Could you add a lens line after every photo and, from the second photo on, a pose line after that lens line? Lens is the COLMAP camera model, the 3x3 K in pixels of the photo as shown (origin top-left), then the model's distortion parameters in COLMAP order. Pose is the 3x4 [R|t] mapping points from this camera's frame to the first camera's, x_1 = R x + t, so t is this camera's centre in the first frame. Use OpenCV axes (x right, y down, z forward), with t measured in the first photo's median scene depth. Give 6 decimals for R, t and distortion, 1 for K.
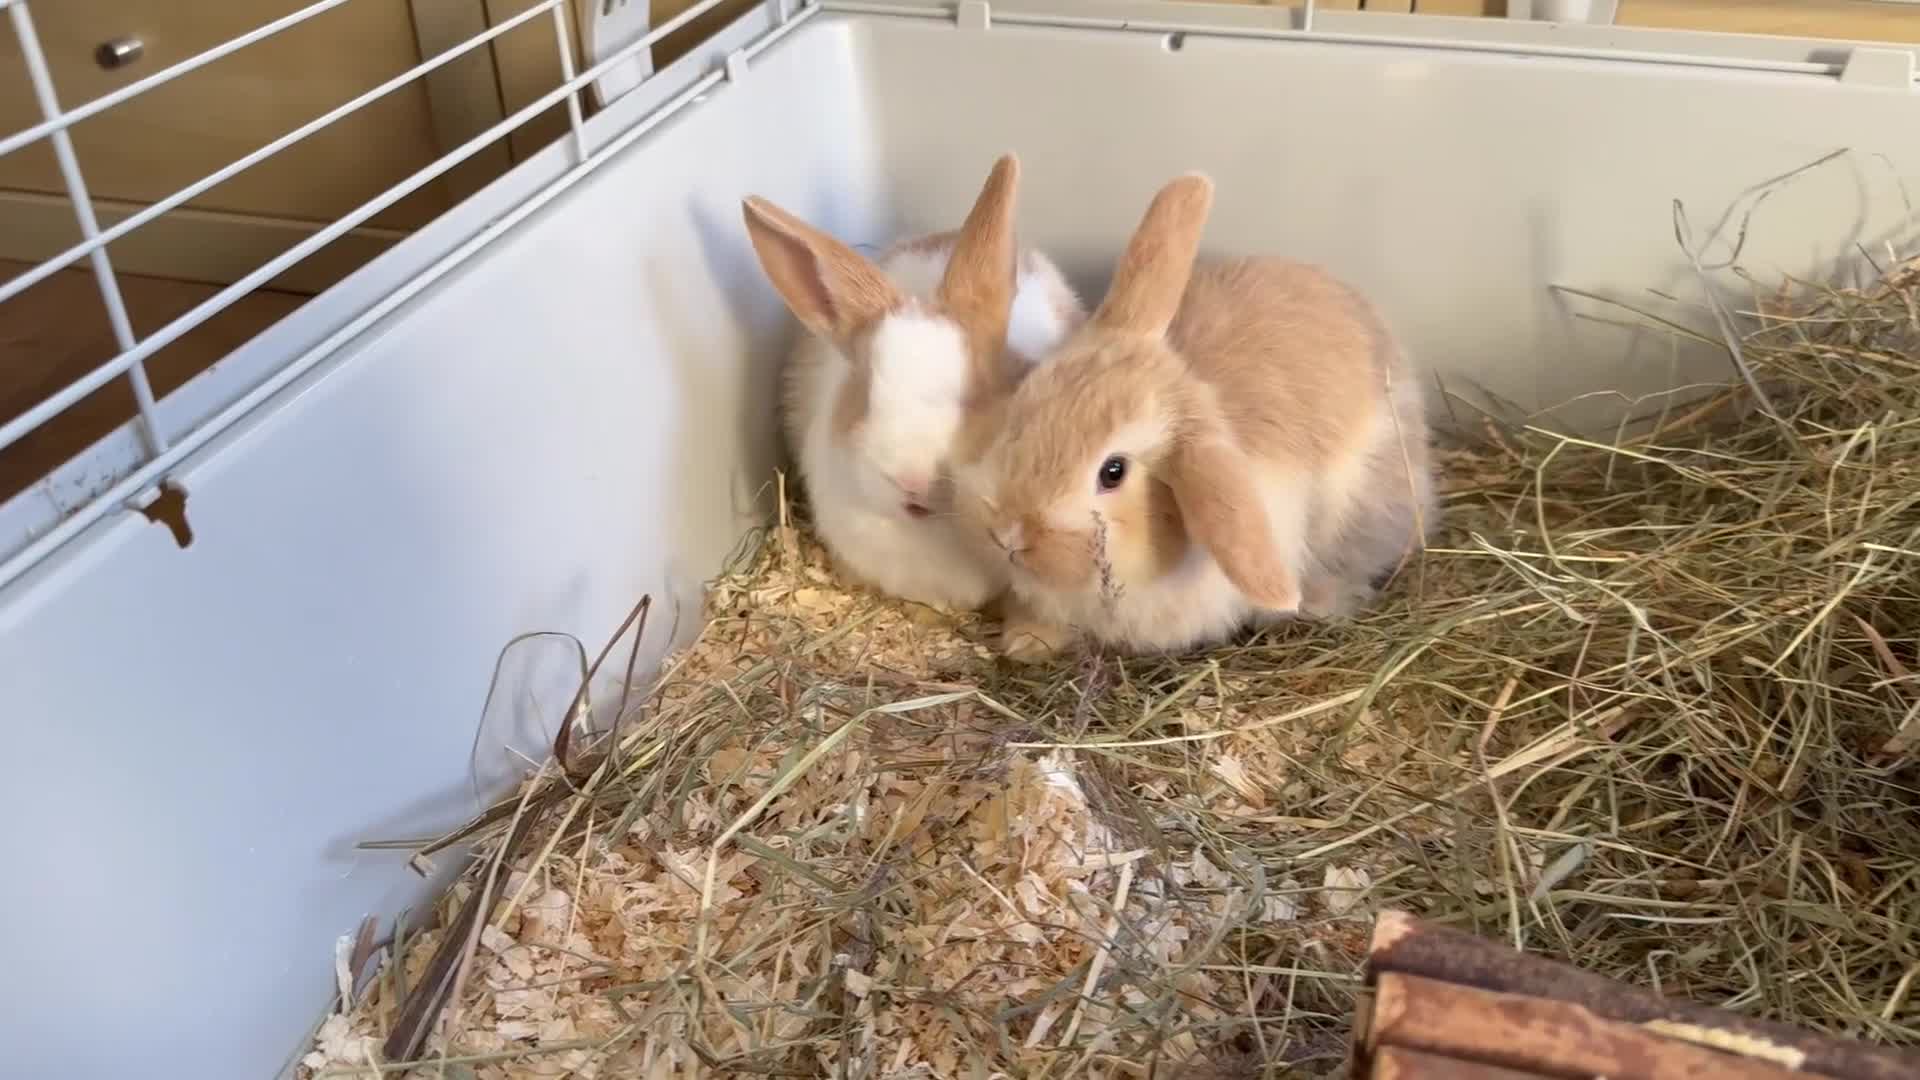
lens RADIAL K [[1671.2, 0, 943.3], [0, 1671.2, 537.0], [0, 0, 1]] dist [0.029996, -0.093110]
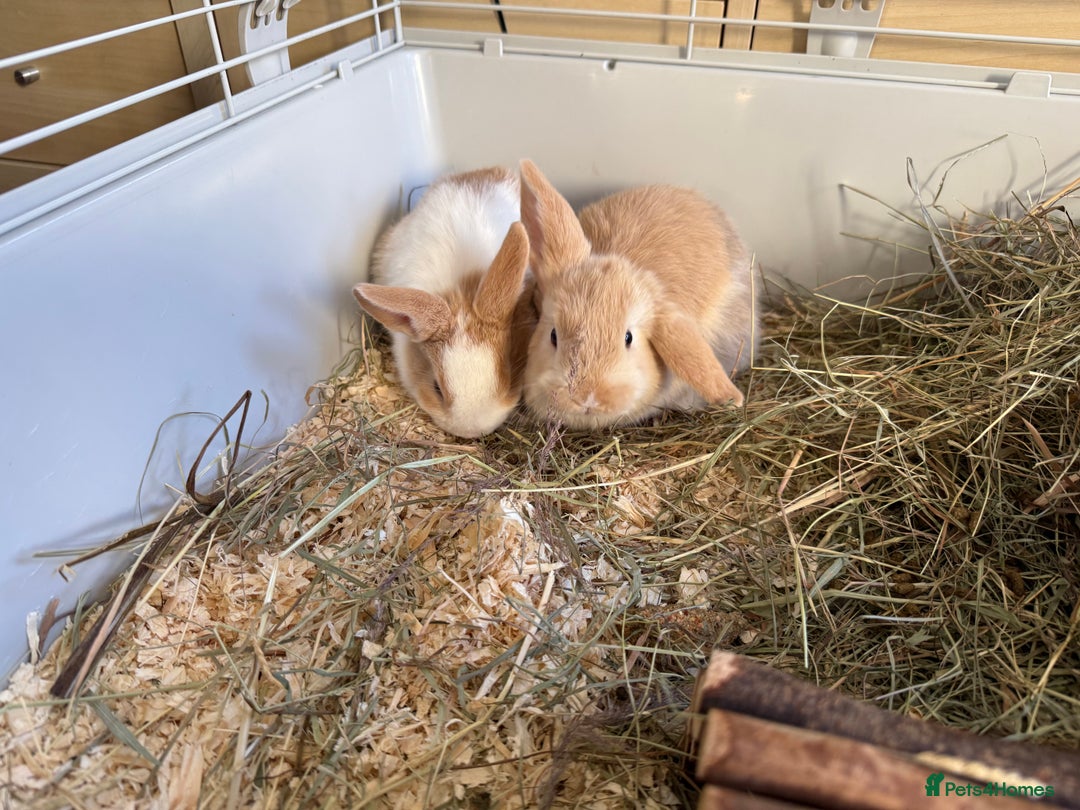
lens RADIAL K [[782.8, 0, 534.1], [0, 782.8, 406.1], [0, 0, 1]] dist [-0.026243, 0.000315]
pose [[0.999630, 0.018016, 0.020369, 0.068782], [-0.019272, 0.997812, 0.063250, -0.001564], [-0.019185, -0.063619, 0.997790, 0.264924]]
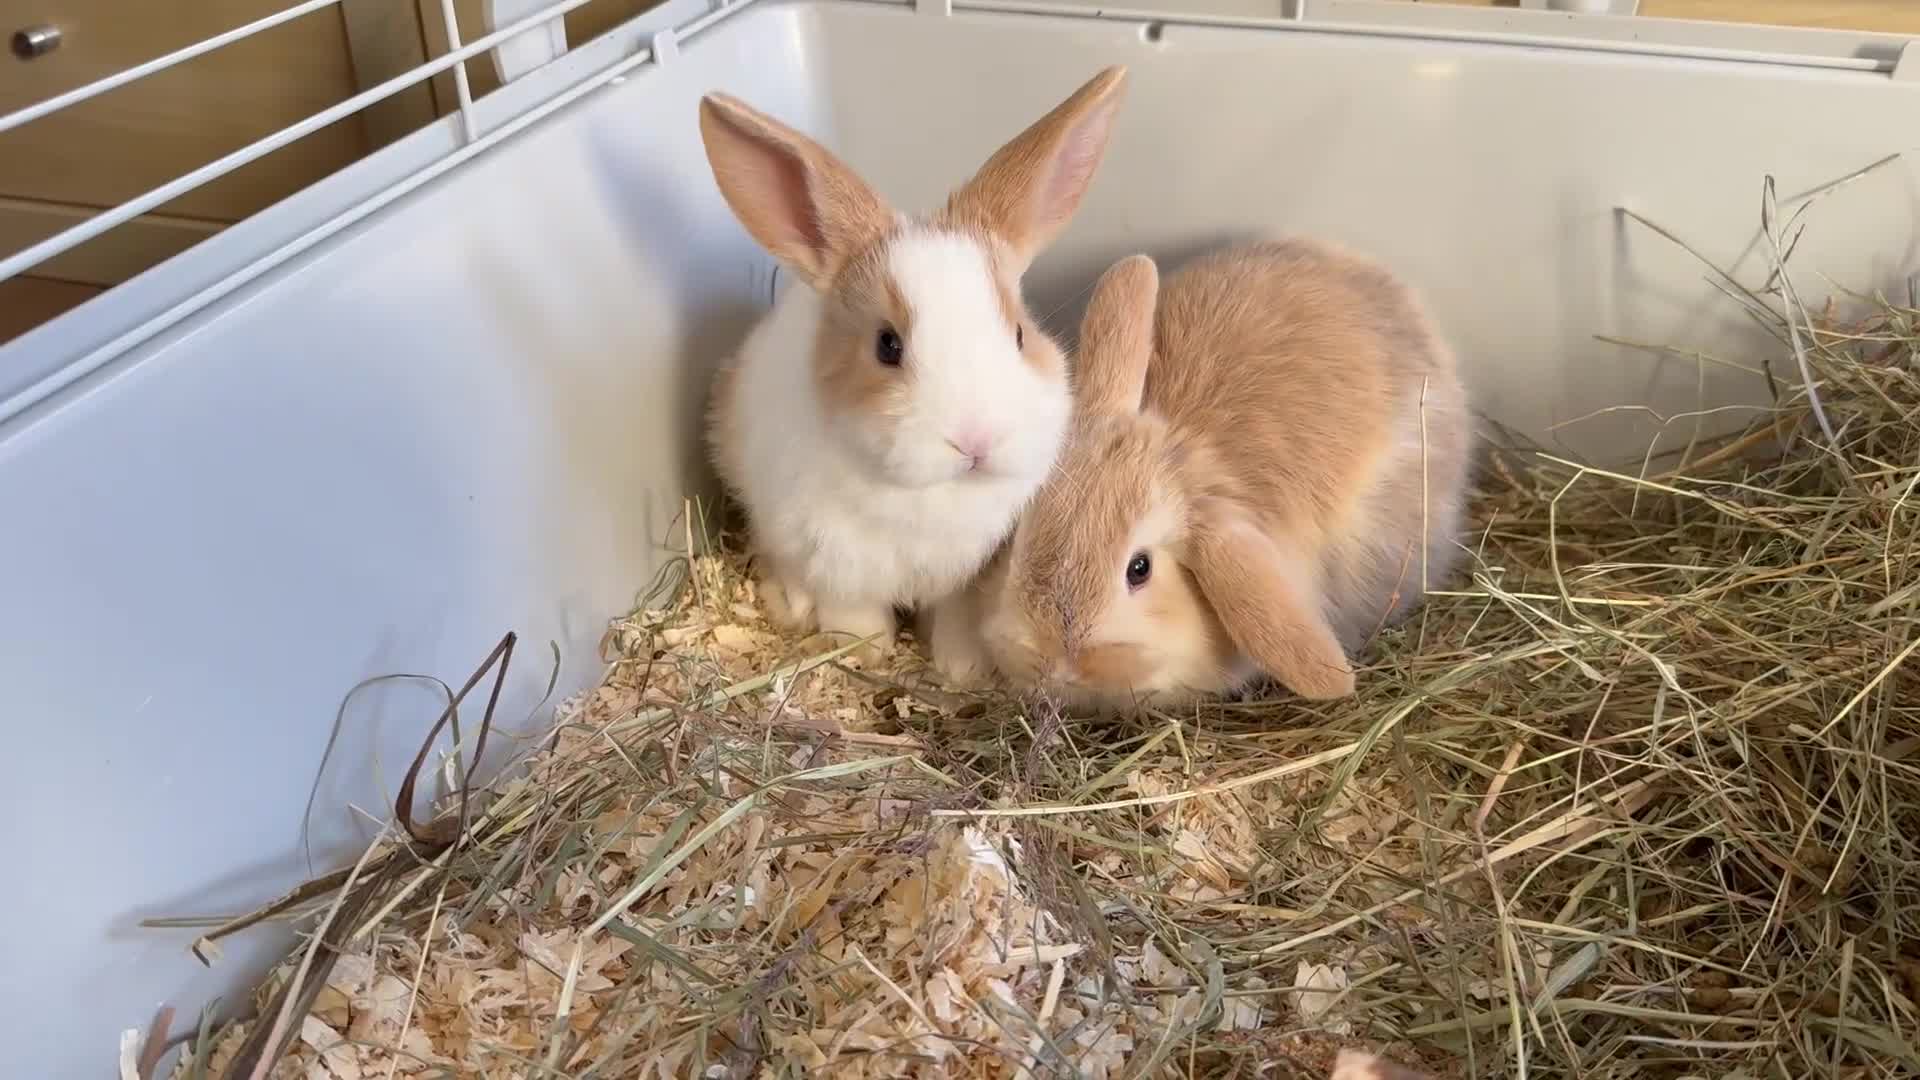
lens RADIAL K [[1671.2, 0, 950.6], [0, 1671.2, 536.2], [0, 0, 1]] dist [0.029996, -0.093110]
pose [[0.999862, 0.015921, -0.004677, 0.049973], [-0.016025, 0.999604, -0.023152, 0.000904], [0.004307, 0.023224, 0.999721, 0.133115]]
